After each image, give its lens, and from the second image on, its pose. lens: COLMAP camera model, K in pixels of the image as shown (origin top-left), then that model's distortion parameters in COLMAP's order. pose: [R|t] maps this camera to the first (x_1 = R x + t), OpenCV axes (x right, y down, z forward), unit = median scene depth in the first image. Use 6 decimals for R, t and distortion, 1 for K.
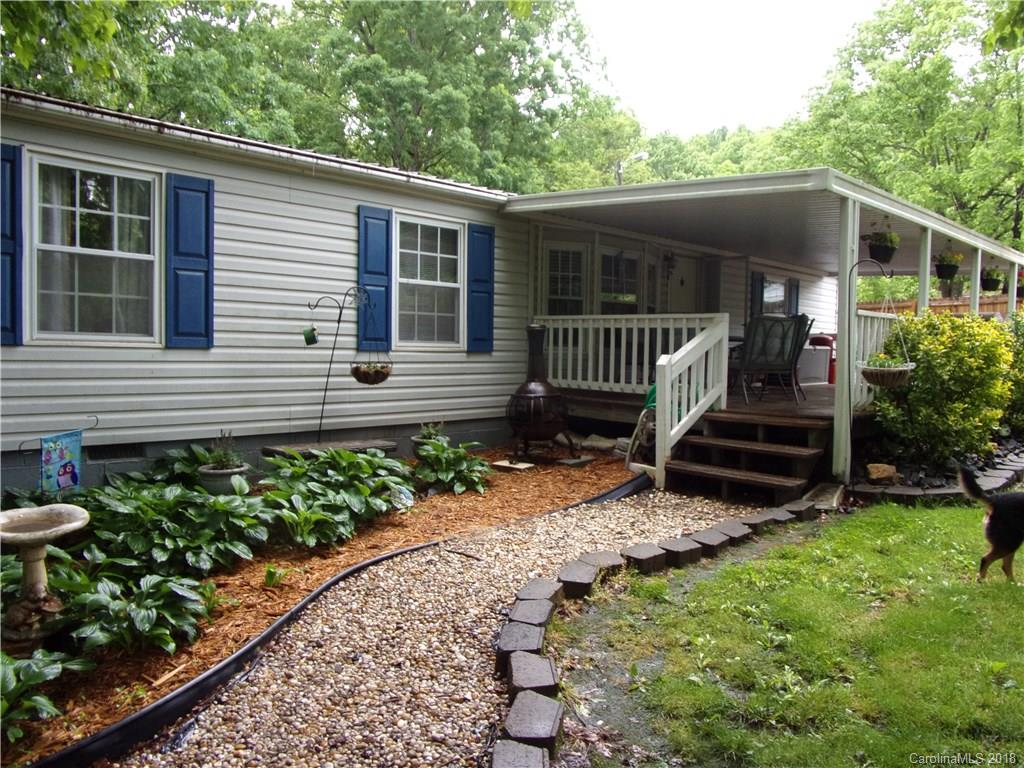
lens RADIAL K [[751.0, 0, 513.8], [0, 751.0, 365.9], [0, 0, 1]] dist [-0.004505, -0.001836]
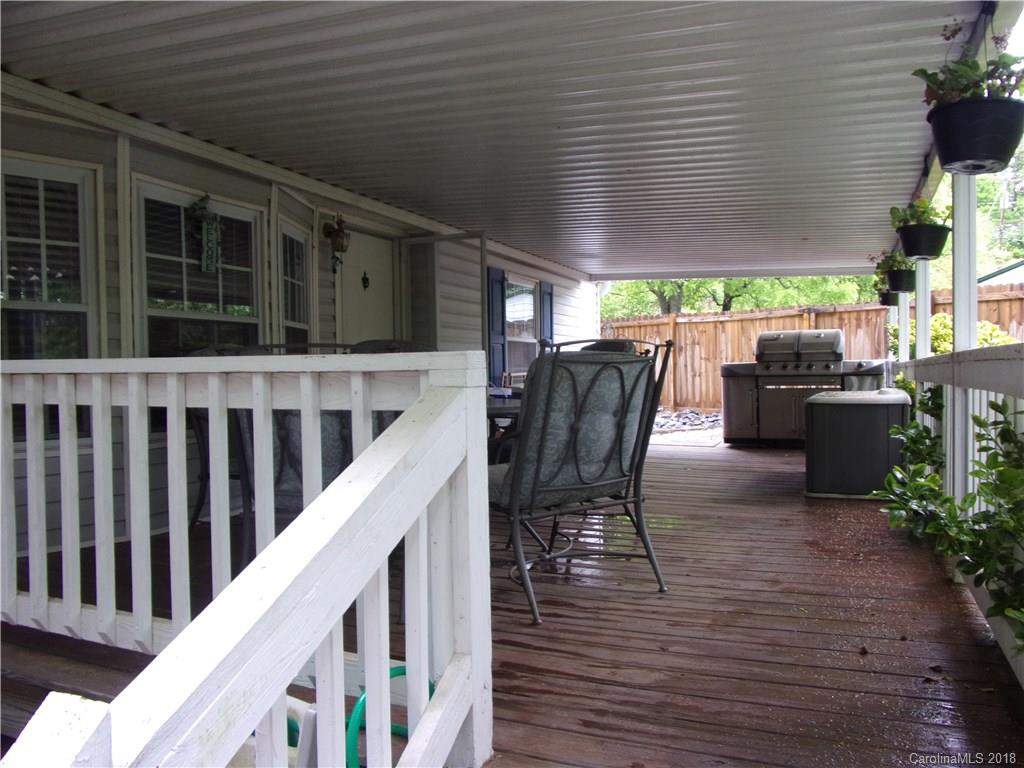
lens RADIAL K [[740.0, 0, 518.6], [0, 740.0, 379.9], [0, 0, 1]] dist [-0.054279, 0.031939]
pose [[0.928898, -0.042932, 0.367838, 0.148676], [0.046949, 0.998895, -0.001975, -0.042233], [-0.367347, 0.019104, 0.929888, 0.550734]]
